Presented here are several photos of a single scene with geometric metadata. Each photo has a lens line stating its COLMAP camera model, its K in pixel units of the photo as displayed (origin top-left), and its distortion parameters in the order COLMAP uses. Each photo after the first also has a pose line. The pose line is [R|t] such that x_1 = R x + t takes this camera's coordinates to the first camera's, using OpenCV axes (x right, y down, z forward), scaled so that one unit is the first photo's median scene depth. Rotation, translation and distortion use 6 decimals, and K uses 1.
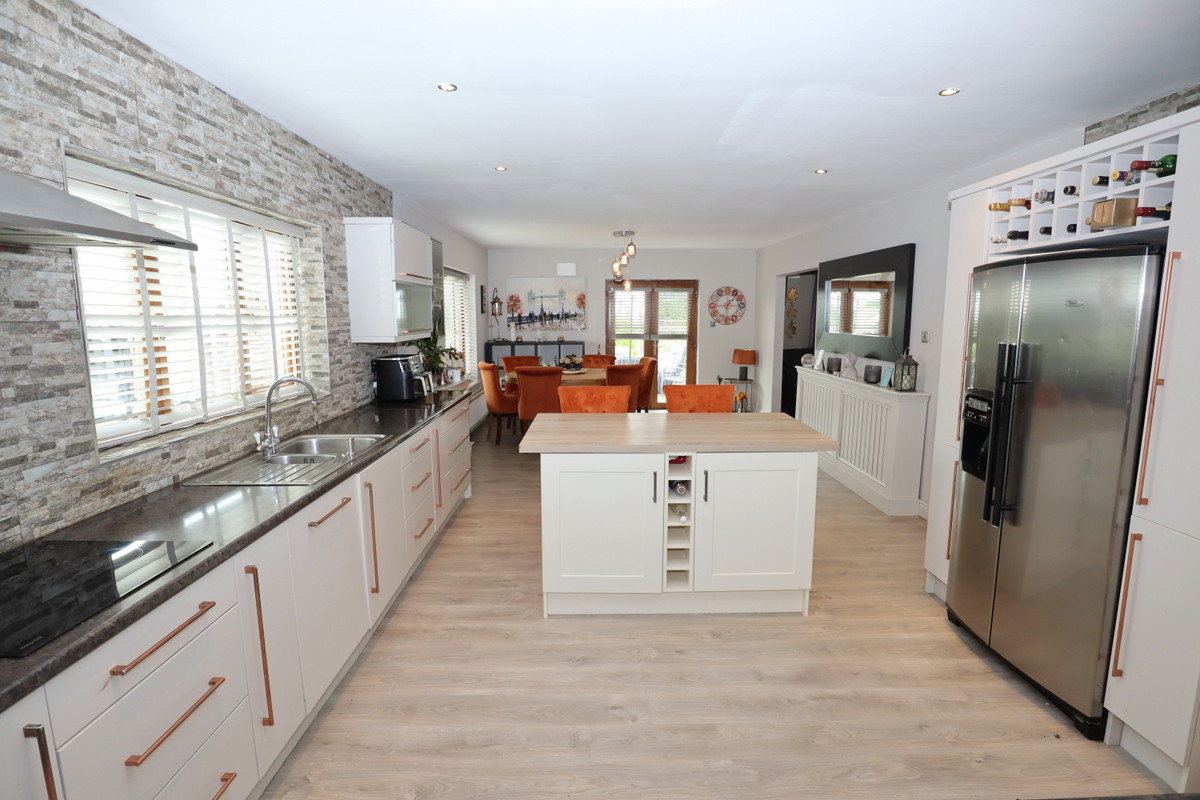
lens RADIAL K [[599.9, 0, 600.0], [0, 599.9, 400.0], [0, 0, 1]] dist [-0.057293, 0.021845]
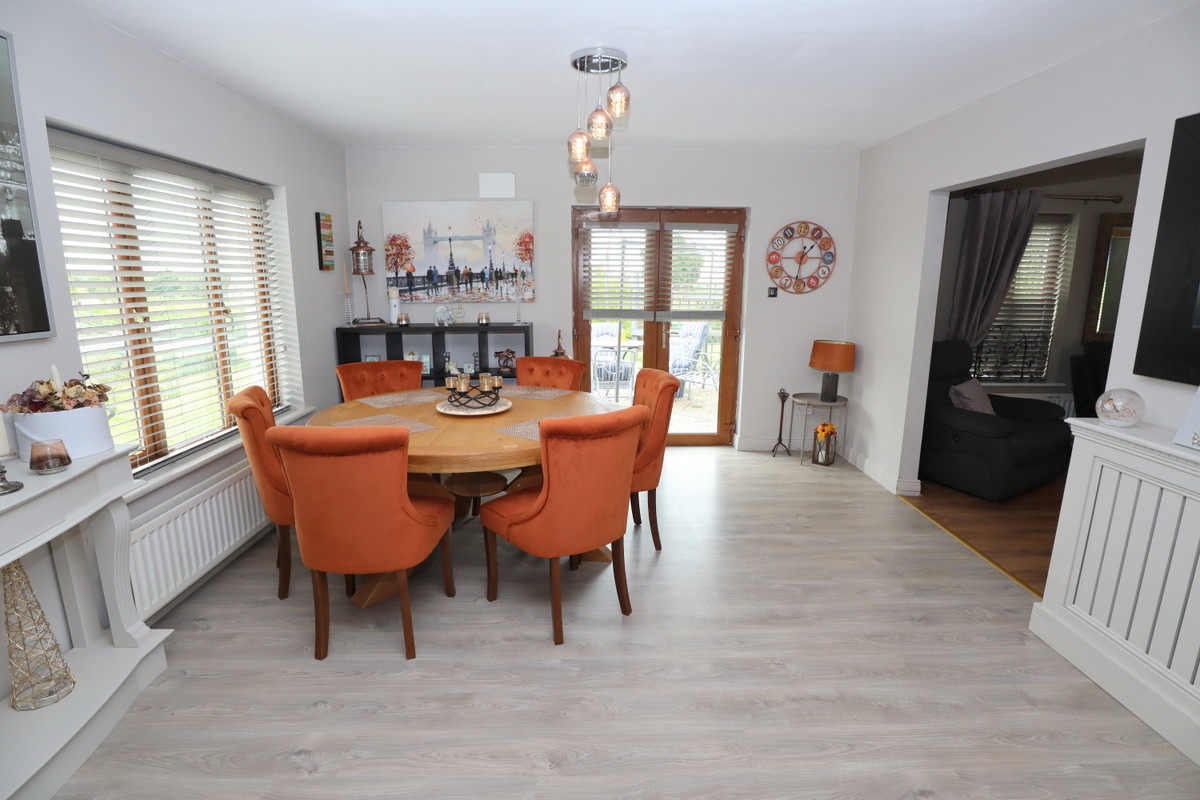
lens RADIAL K [[599.9, 0, 600.0], [0, 599.9, 400.0], [0, 0, 1]] dist [-0.057293, 0.021845]
pose [[0.999933, 0.003148, 0.011129, 0.028634], [-0.003840, 0.998025, 0.062694, -0.064424], [-0.010910, -0.062733, 0.997971, 0.468855]]
